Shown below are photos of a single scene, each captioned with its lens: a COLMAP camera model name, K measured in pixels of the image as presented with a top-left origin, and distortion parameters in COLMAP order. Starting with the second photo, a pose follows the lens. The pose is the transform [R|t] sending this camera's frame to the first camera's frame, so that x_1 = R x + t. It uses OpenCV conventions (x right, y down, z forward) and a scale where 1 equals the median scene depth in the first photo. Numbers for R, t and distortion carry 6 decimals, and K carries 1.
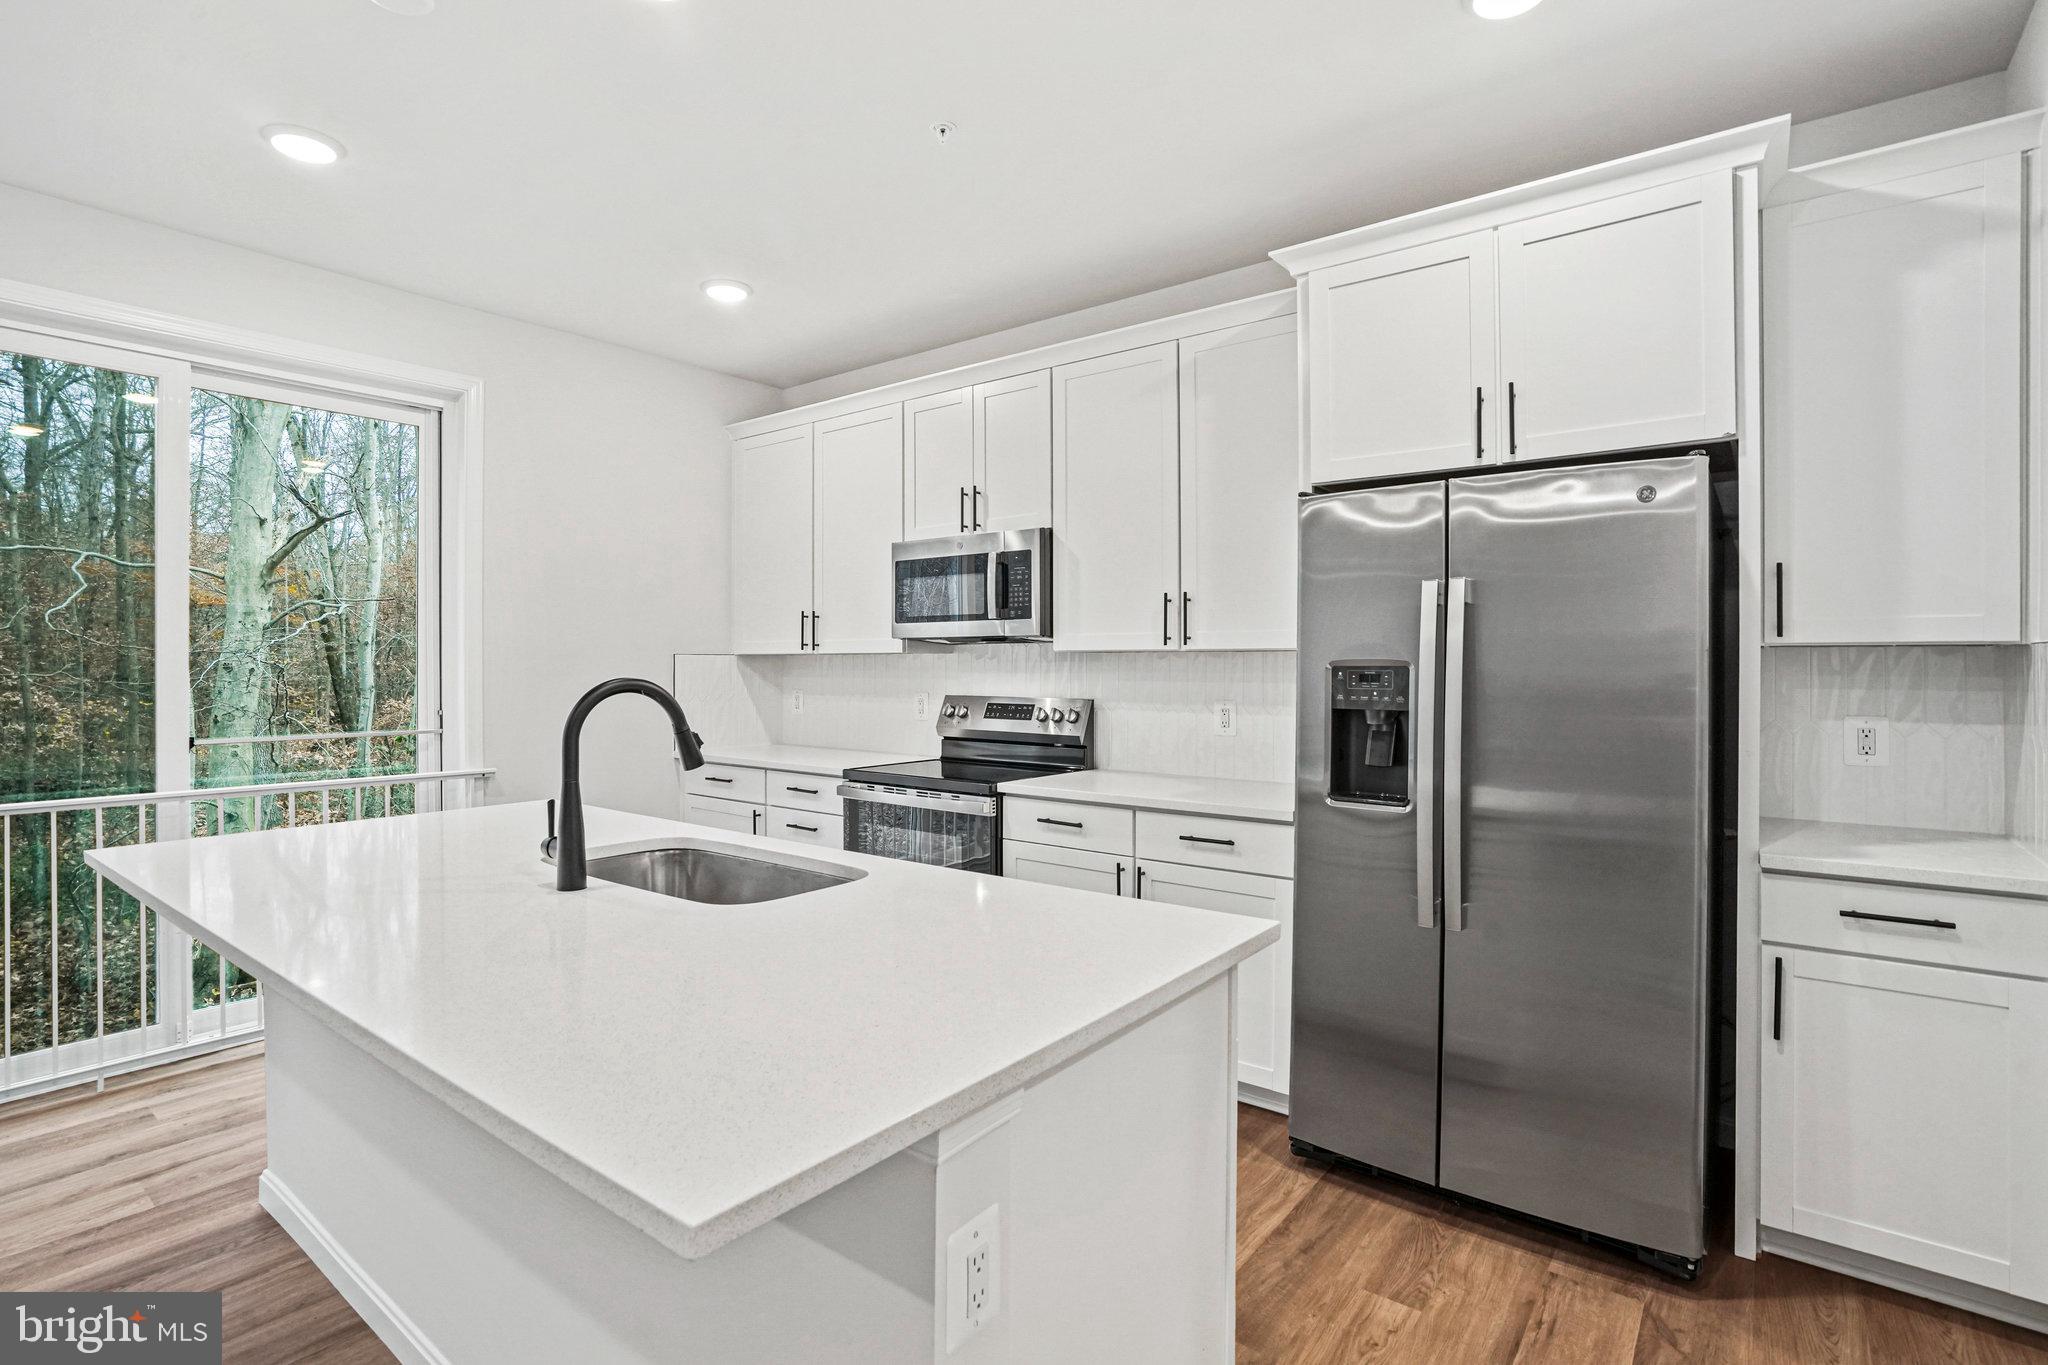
lens RADIAL K [[1000.7, 0, 1014.1], [0, 1000.7, 672.0], [0, 0, 1]] dist [-0.037615, 0.014207]
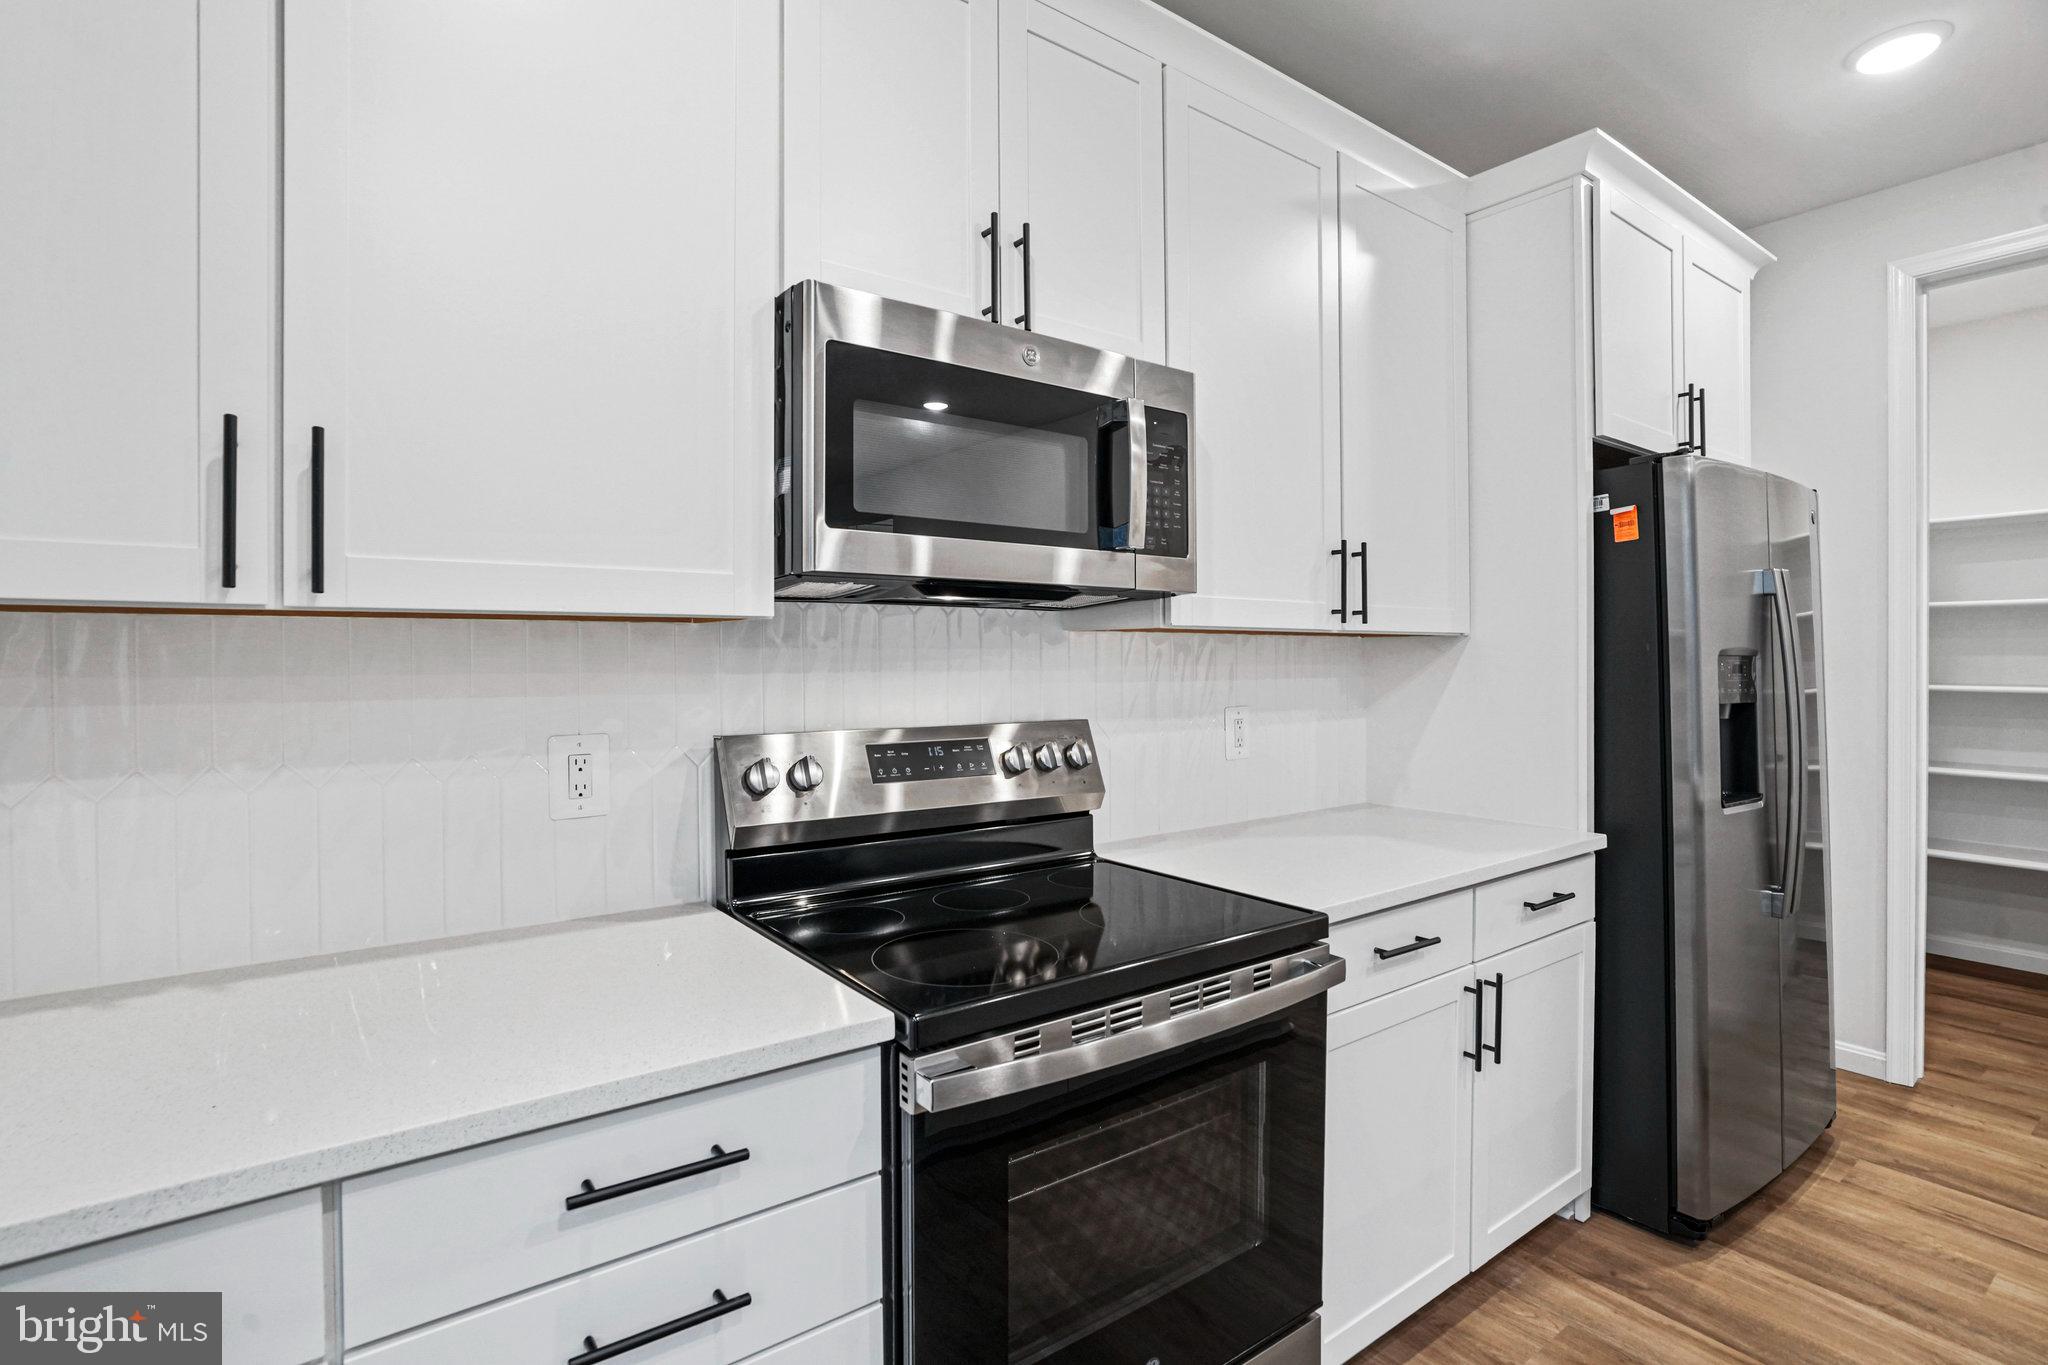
lens RADIAL K [[986.9, 0, 1027.2], [0, 986.9, 664.1], [0, 0, 1]] dist [-0.033065, 0.007582]
pose [[0.260903, -0.011498, 0.965296, -0.458085], [0.004939, 0.999932, 0.010575, -0.007602], [-0.965352, 0.002008, 0.260942, 0.948339]]
